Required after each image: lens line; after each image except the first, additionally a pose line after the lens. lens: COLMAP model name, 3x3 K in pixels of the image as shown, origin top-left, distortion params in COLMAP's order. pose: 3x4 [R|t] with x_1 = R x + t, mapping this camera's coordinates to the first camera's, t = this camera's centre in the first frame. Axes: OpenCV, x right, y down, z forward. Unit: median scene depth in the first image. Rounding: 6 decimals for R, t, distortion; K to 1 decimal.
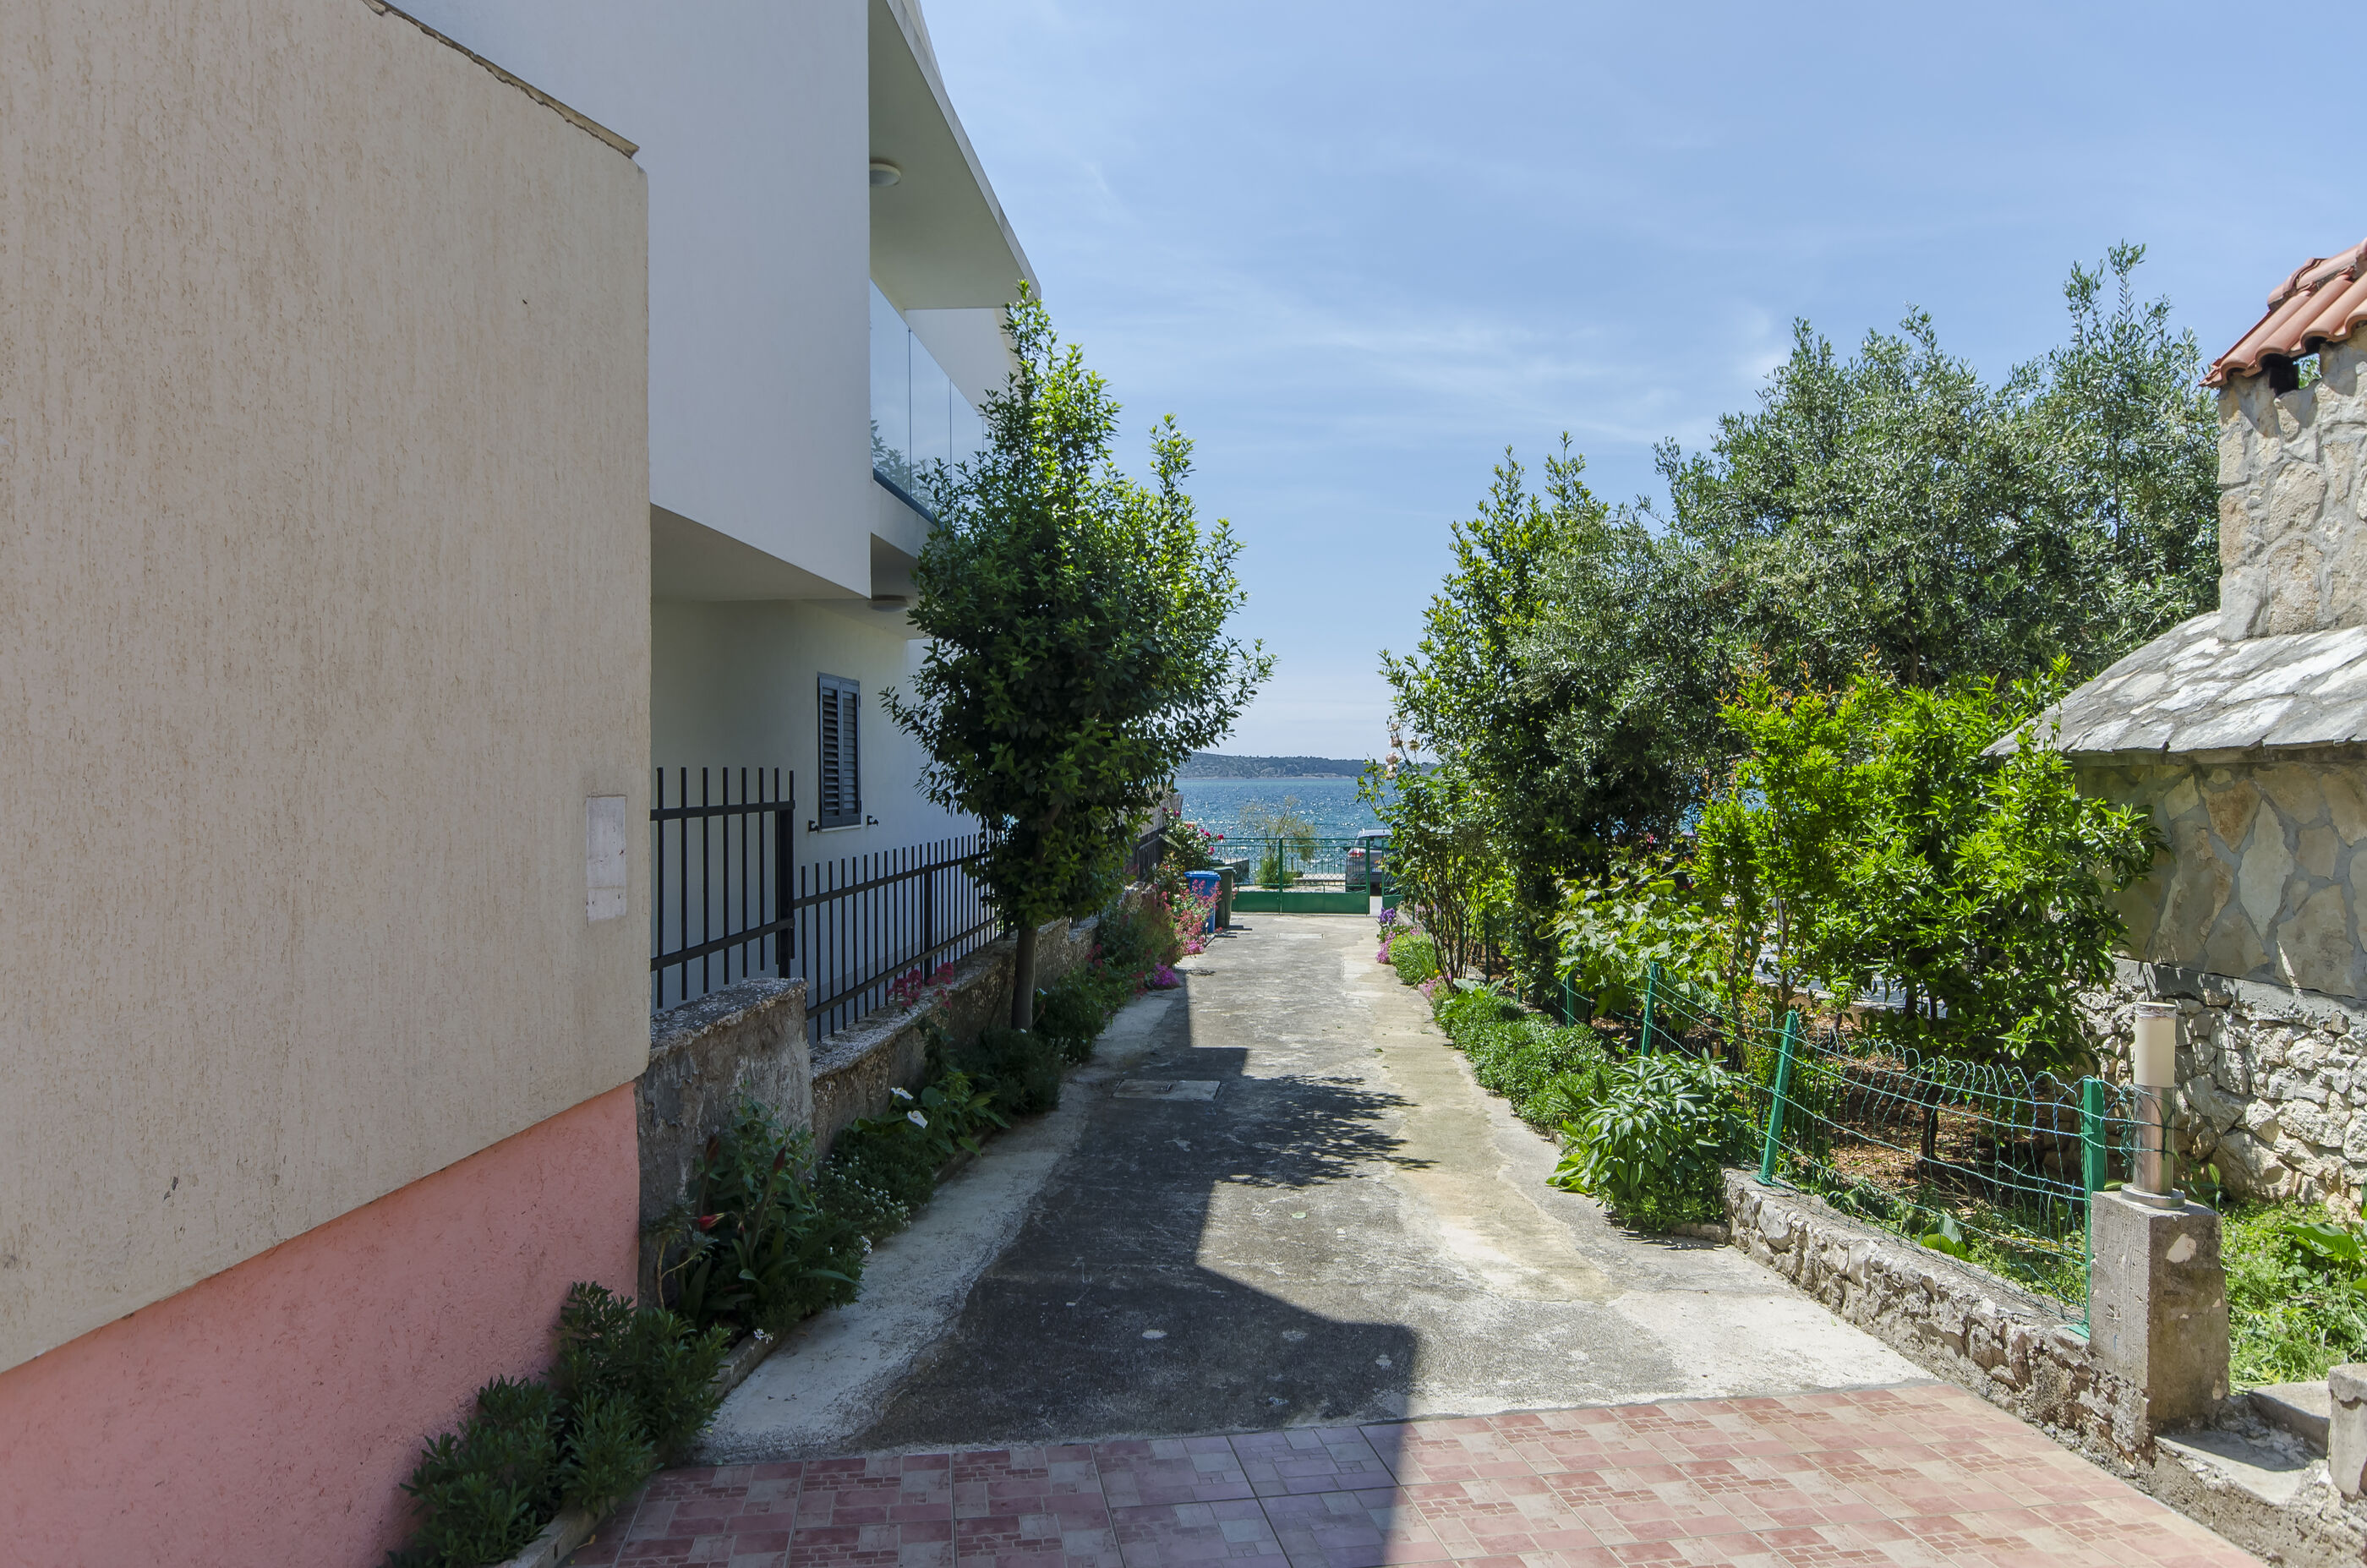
lens RADIAL K [[1430.3, 0, 1183.5], [0, 1430.3, 784.0], [0, 0, 1]] dist [0.001160, 0.002393]
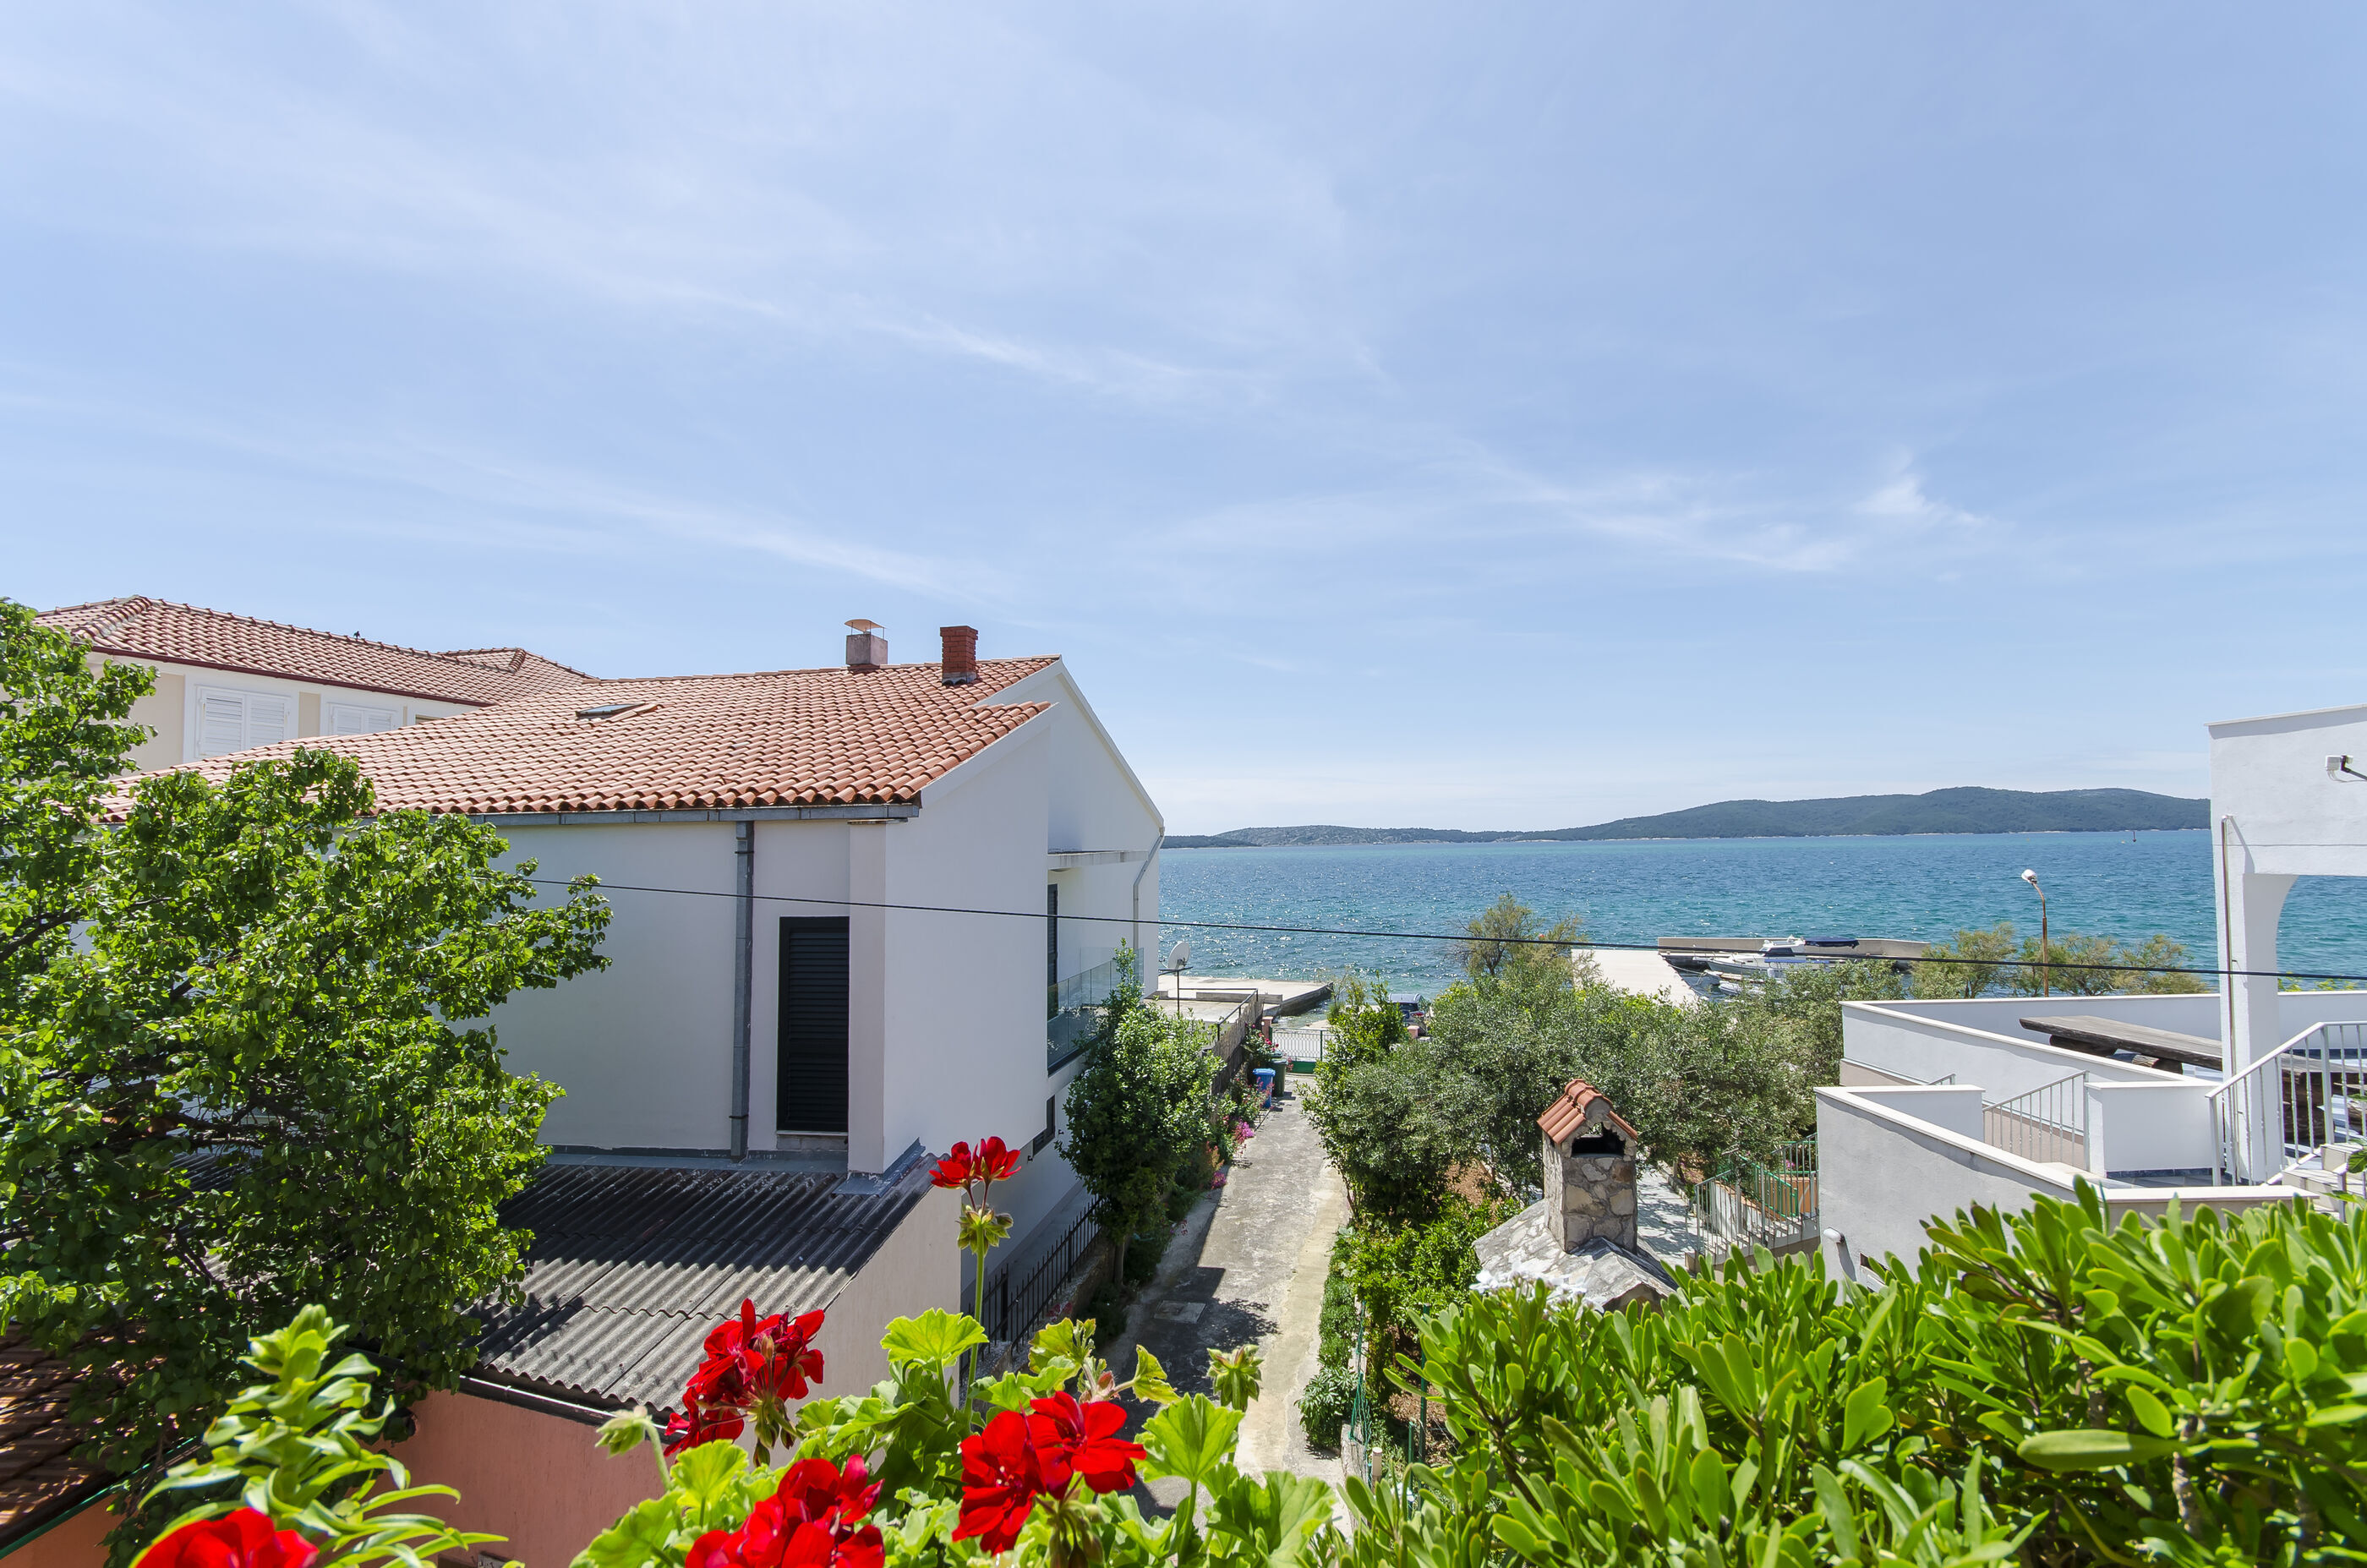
lens RADIAL K [[1029.1, 0, 1193.7], [0, 1029.1, 805.2], [0, 0, 1]] dist [0.010733, 0.000008]
pose [[0.993209, -0.018203, -0.114911, 0.404844], [0.013162, 0.998924, -0.044472, -0.958819], [0.115597, 0.042658, 0.992380, -1.192699]]
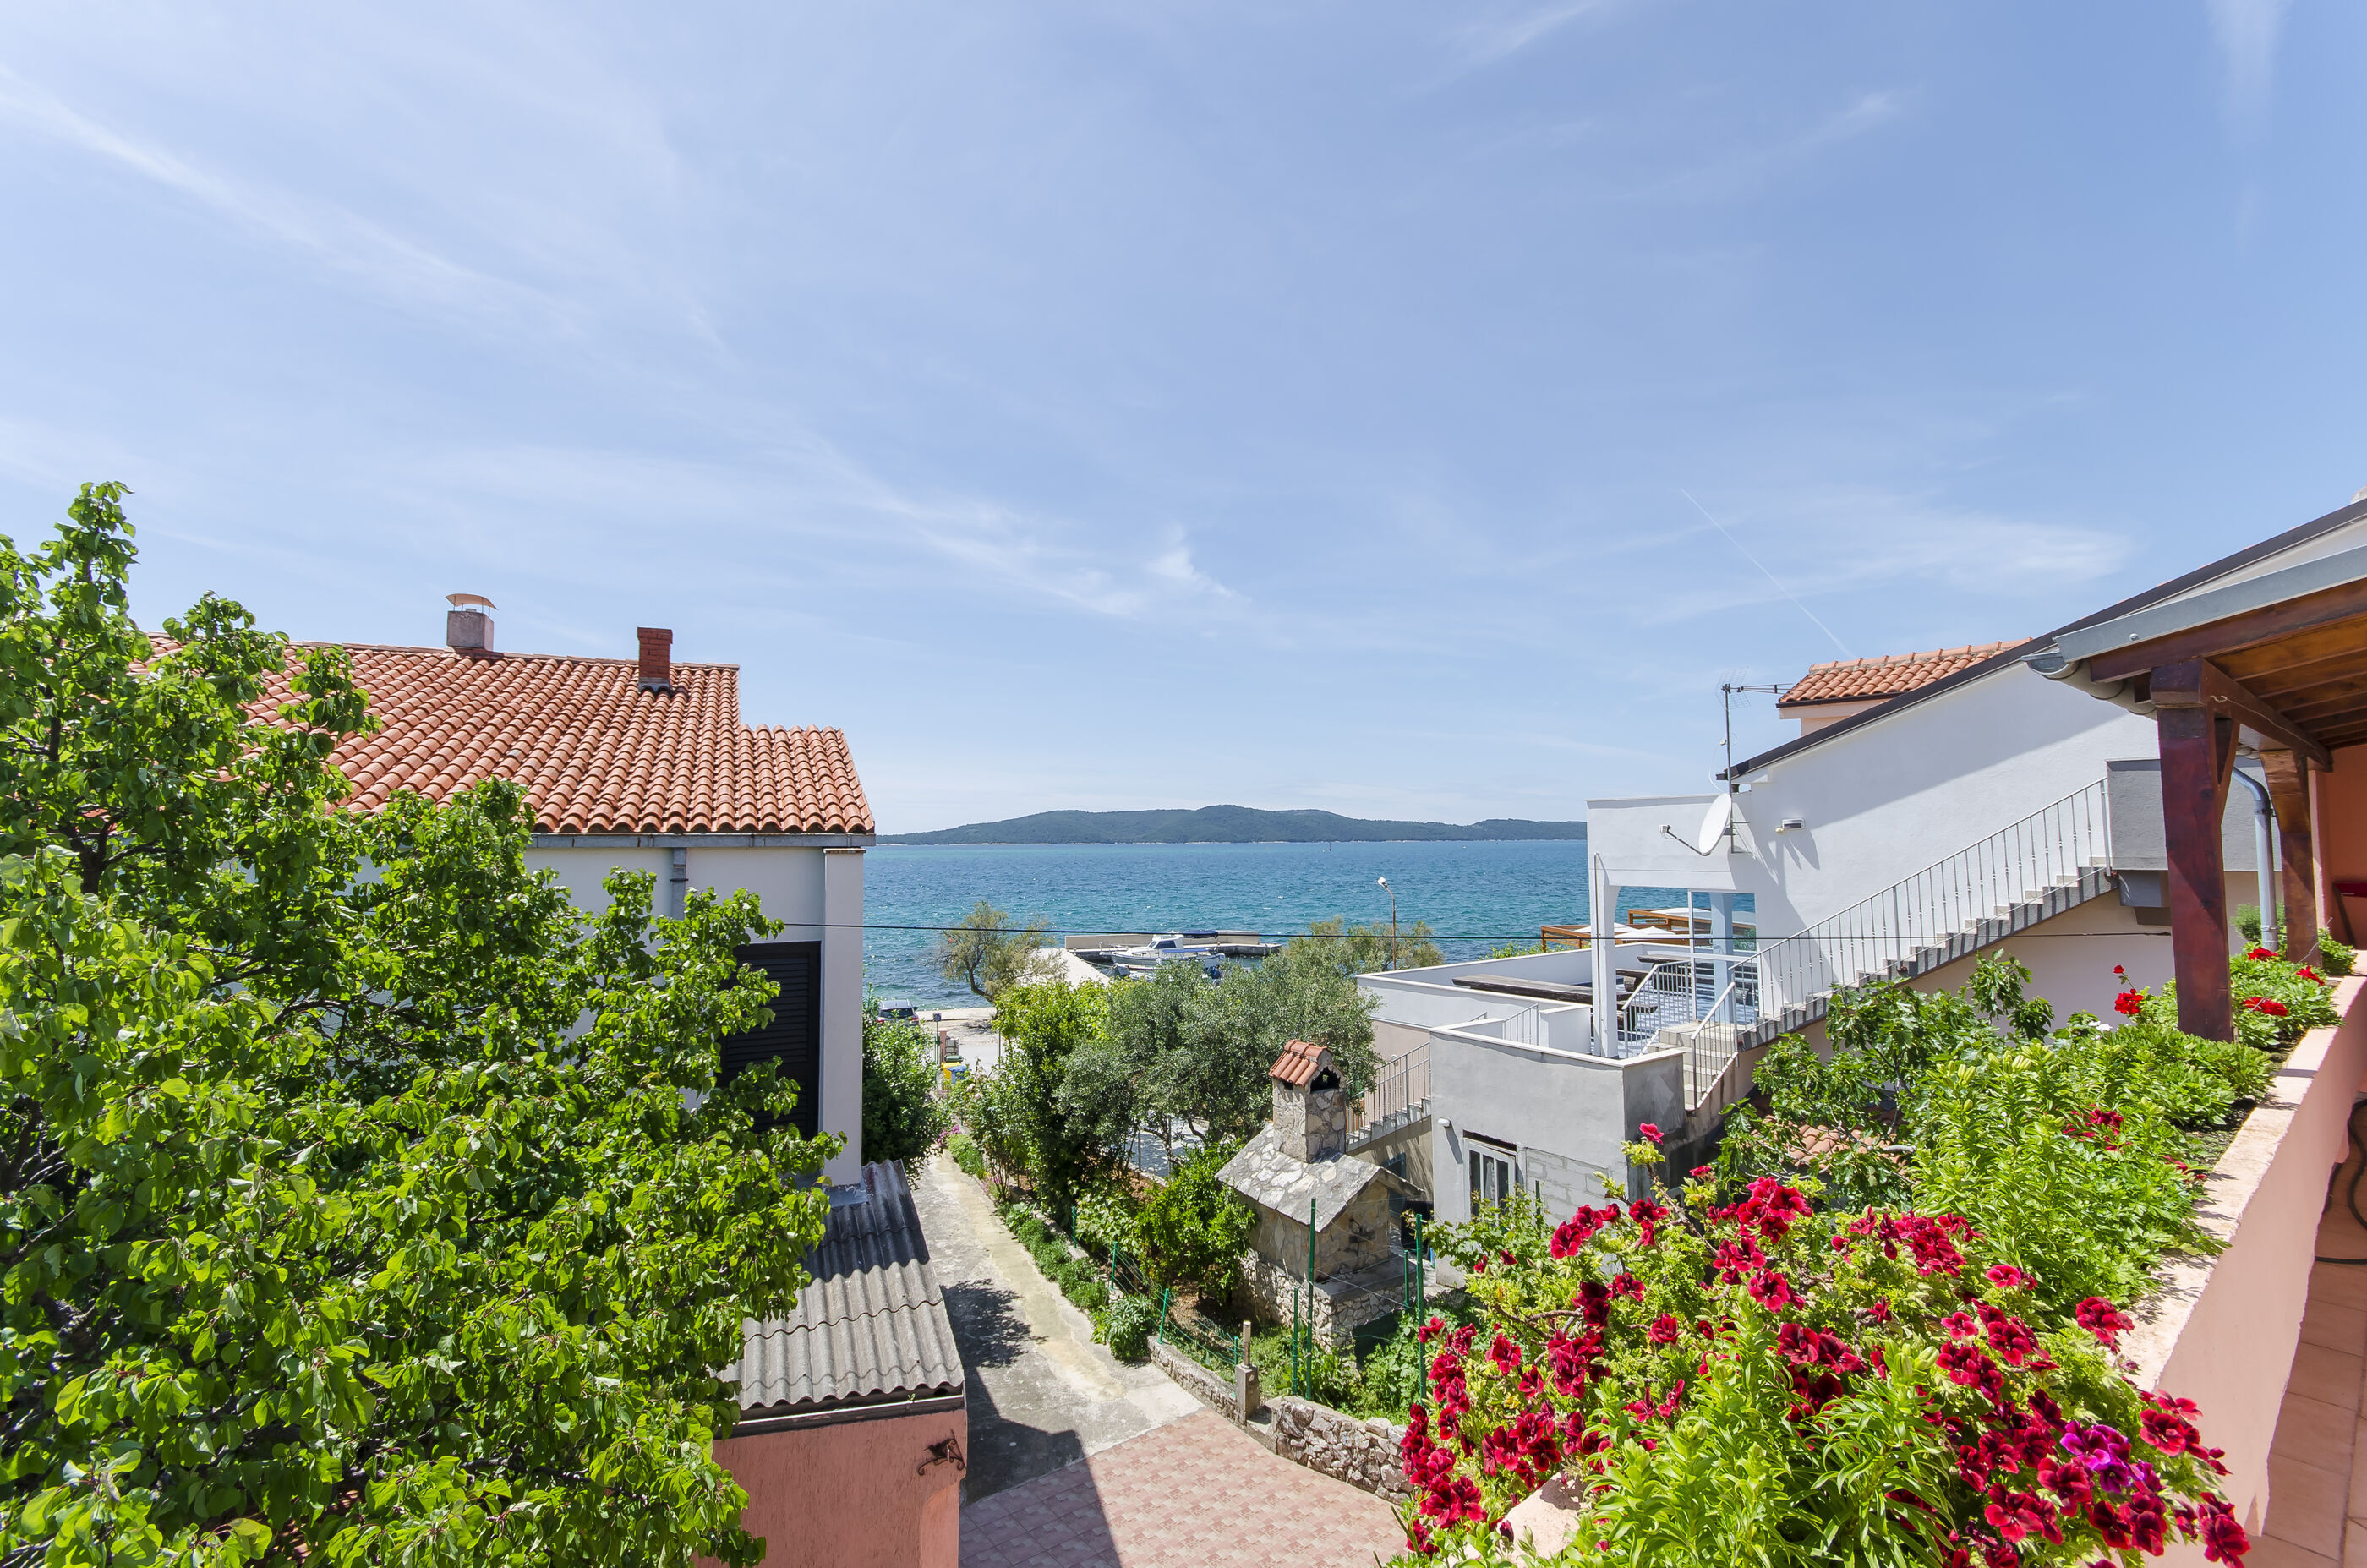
lens RADIAL K [[1024.0, 0, 1183.5], [0, 1024.0, 784.0], [0, 0, 1]] dist [0.010307, -0.000102]
pose [[0.888490, 0.024494, 0.458242, -0.803460], [0.005784, 0.997897, -0.064556, -1.021874], [-0.458860, 0.060008, 0.886480, -1.468350]]
